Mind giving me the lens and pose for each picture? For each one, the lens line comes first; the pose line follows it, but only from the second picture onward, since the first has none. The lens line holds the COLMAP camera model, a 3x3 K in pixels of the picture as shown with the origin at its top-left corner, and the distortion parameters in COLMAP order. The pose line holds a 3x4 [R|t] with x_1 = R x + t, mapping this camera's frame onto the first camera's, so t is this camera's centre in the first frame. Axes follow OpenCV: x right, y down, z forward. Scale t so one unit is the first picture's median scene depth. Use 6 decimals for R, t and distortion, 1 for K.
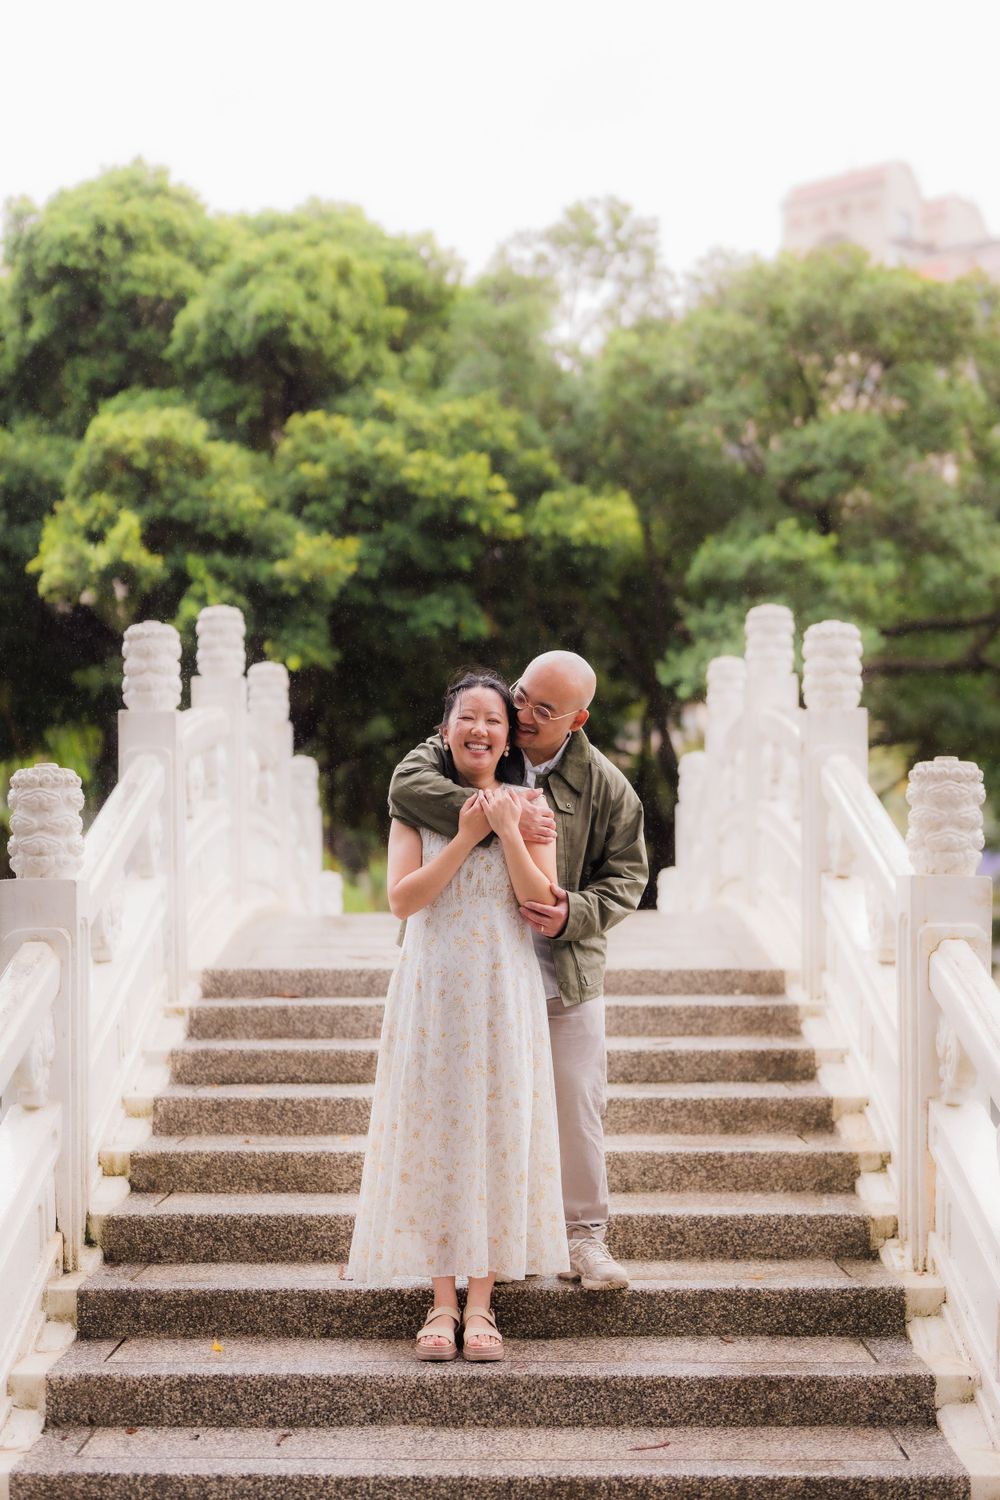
lens RADIAL K [[2257.8, 0, 503.8], [0, 2257.8, 856.6], [0, 0, 1]] dist [0.009949, -0.011516]
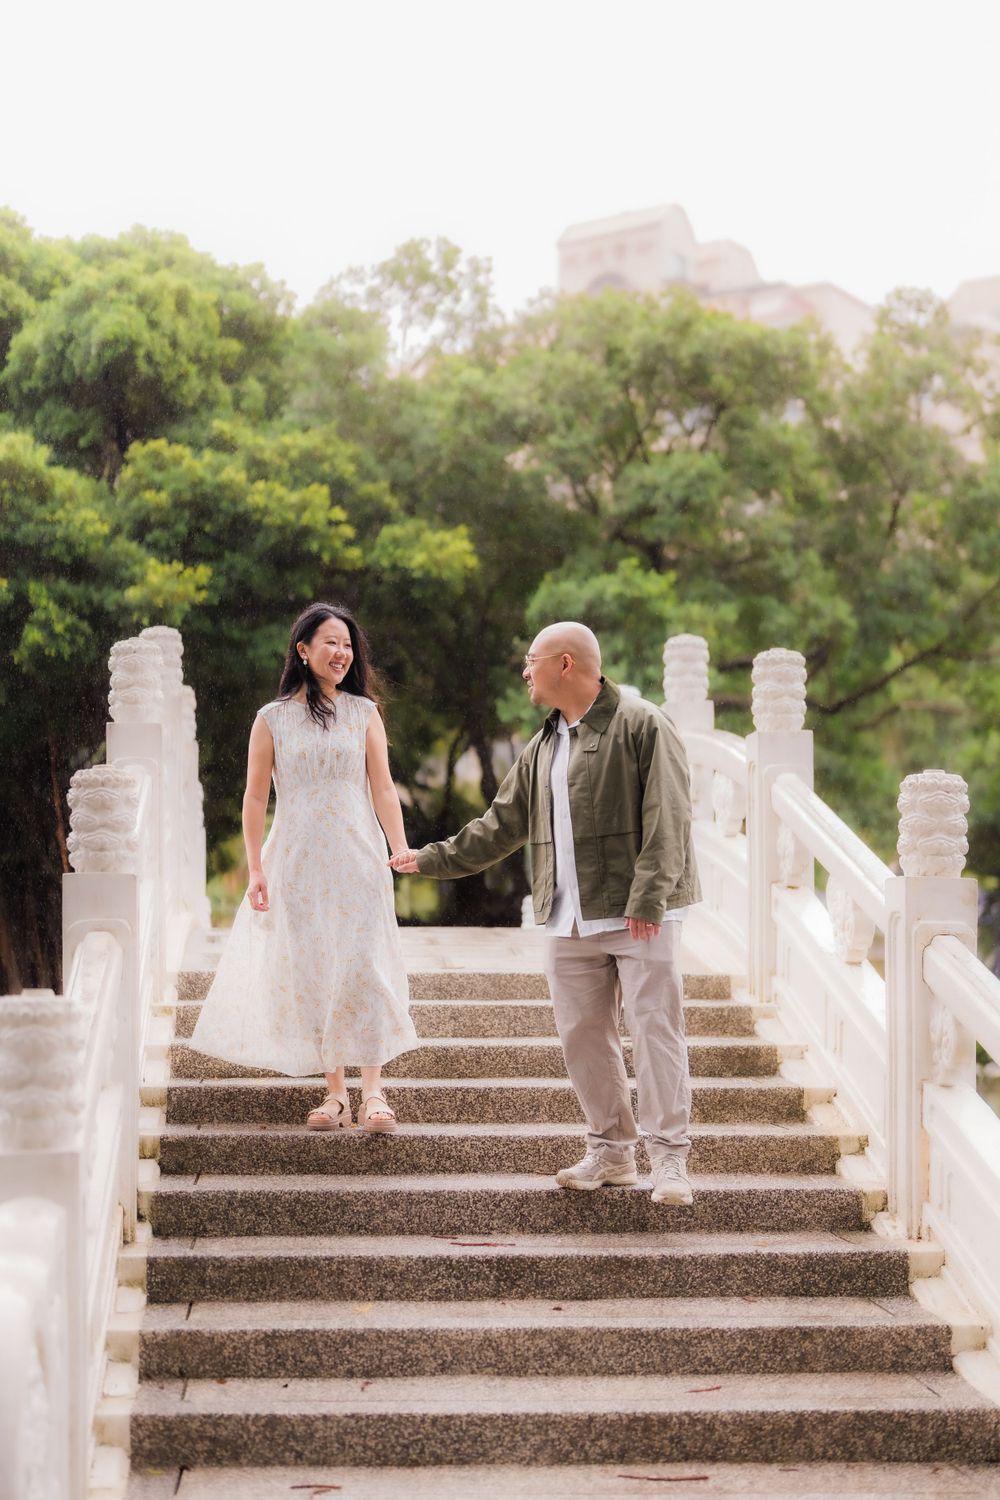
lens RADIAL K [[2257.8, 0, 503.8], [0, 2257.8, 856.6], [0, 0, 1]] dist [0.009949, -0.011516]
pose [[0.996597, 0.009485, 0.081886, -0.100468], [-0.008291, 0.999854, -0.014911, 0.015922], [-0.082016, 0.014182, 0.996530, -0.071598]]
